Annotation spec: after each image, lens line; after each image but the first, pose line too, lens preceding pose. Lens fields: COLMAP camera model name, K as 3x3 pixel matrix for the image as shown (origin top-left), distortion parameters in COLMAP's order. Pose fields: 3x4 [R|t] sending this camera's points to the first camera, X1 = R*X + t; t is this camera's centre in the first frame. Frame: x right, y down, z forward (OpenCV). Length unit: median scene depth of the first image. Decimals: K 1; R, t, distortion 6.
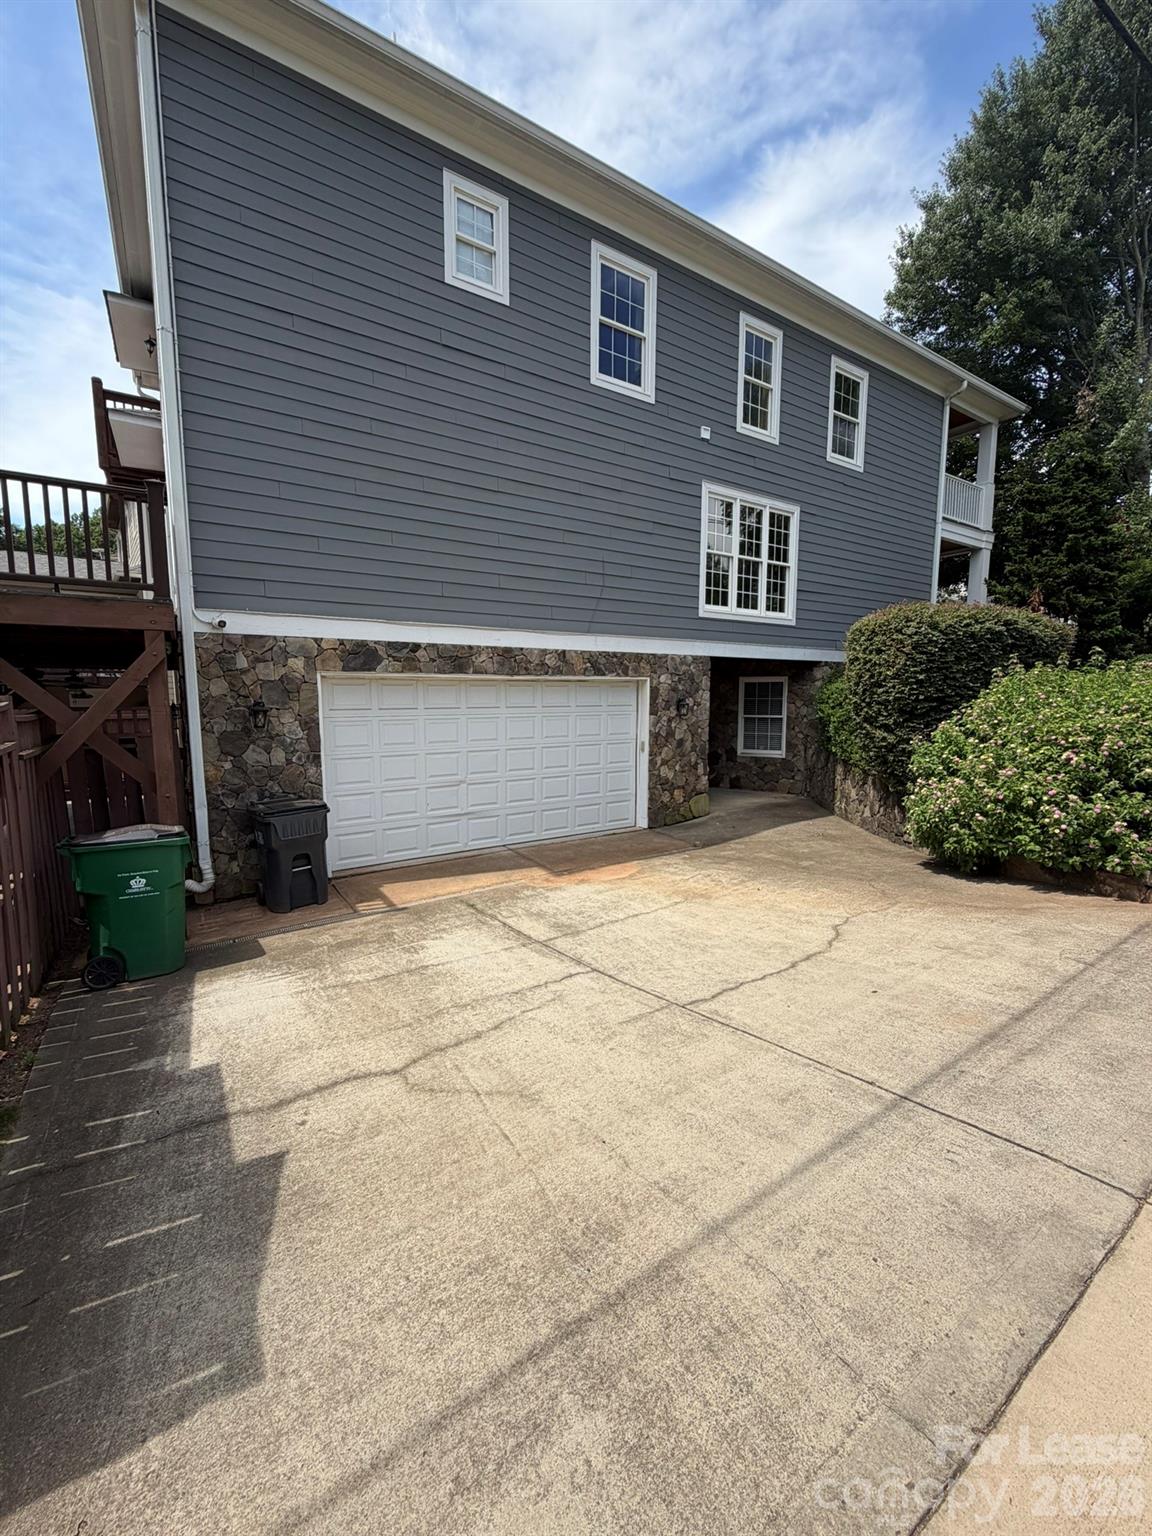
lens RADIAL K [[610.8, 0, 574.5], [0, 610.8, 770.9], [0, 0, 1]] dist [-0.000137, 0.000813]
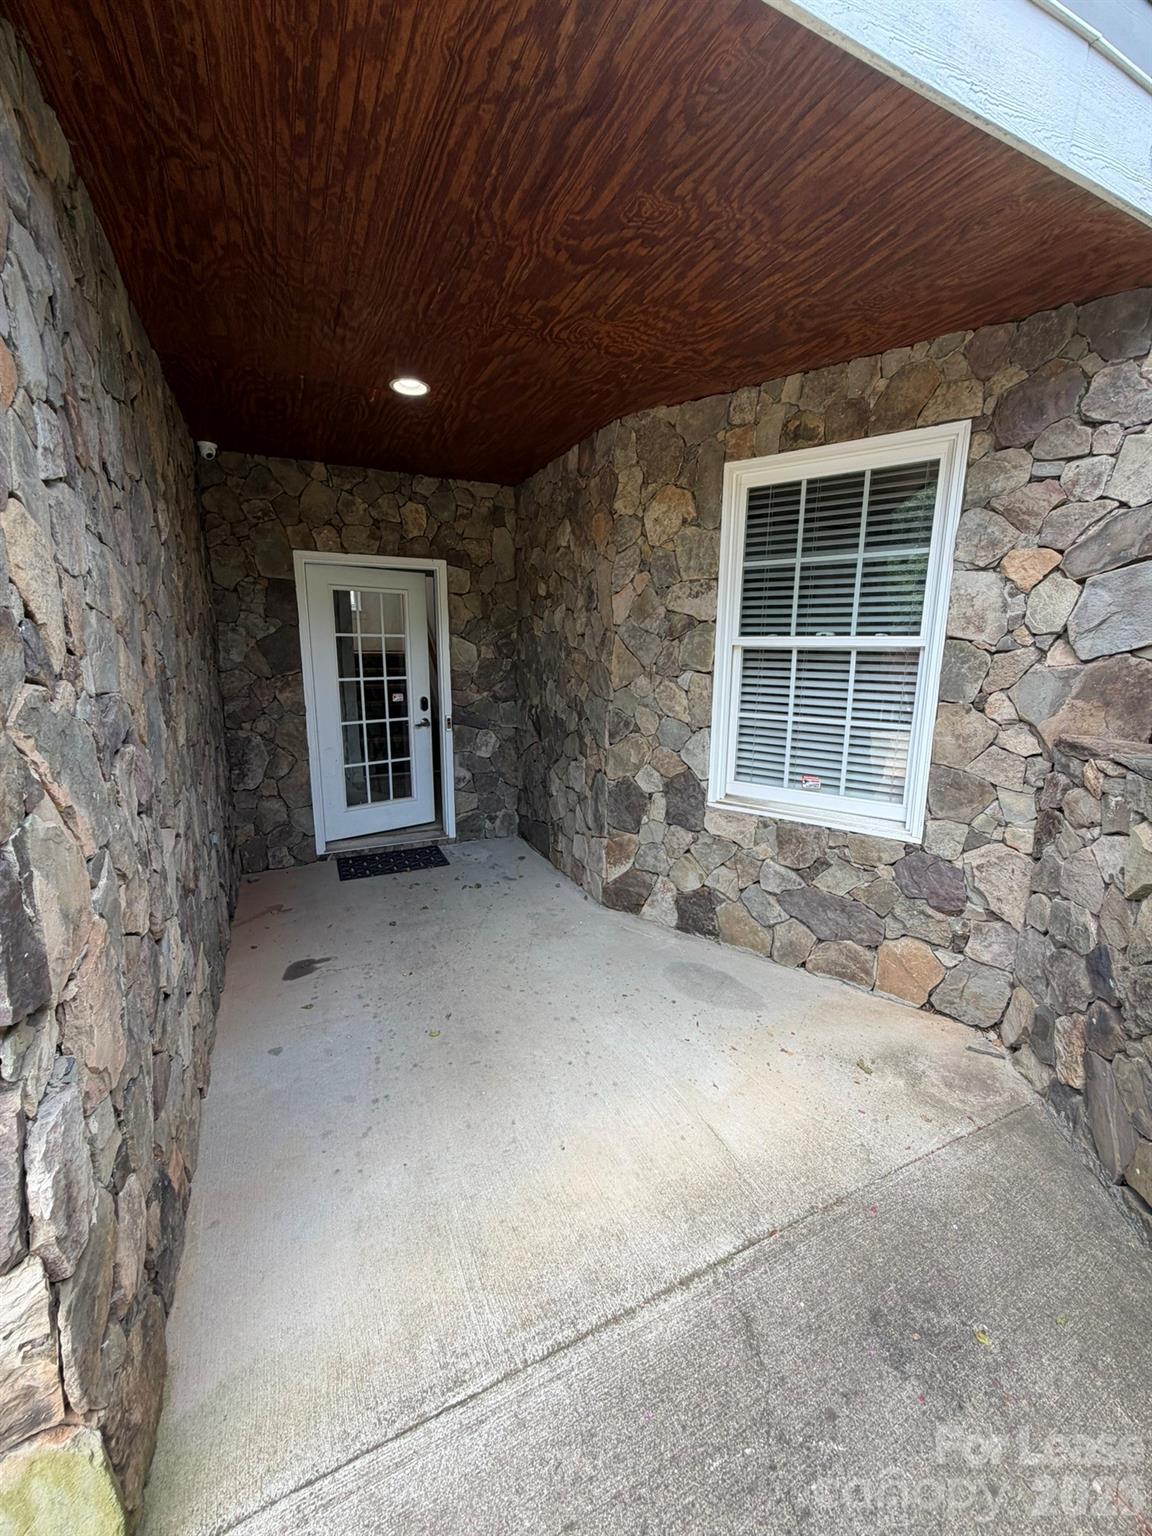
lens RADIAL K [[610.8, 0, 576.6], [0, 610.8, 764.8], [0, 0, 1]] dist [-0.000137, 0.000813]
pose [[0.991576, 0.029928, -0.126019, 0.247134], [-0.020028, 0.996665, 0.079107, -0.060171], [0.127966, -0.075917, 0.988869, 0.761070]]
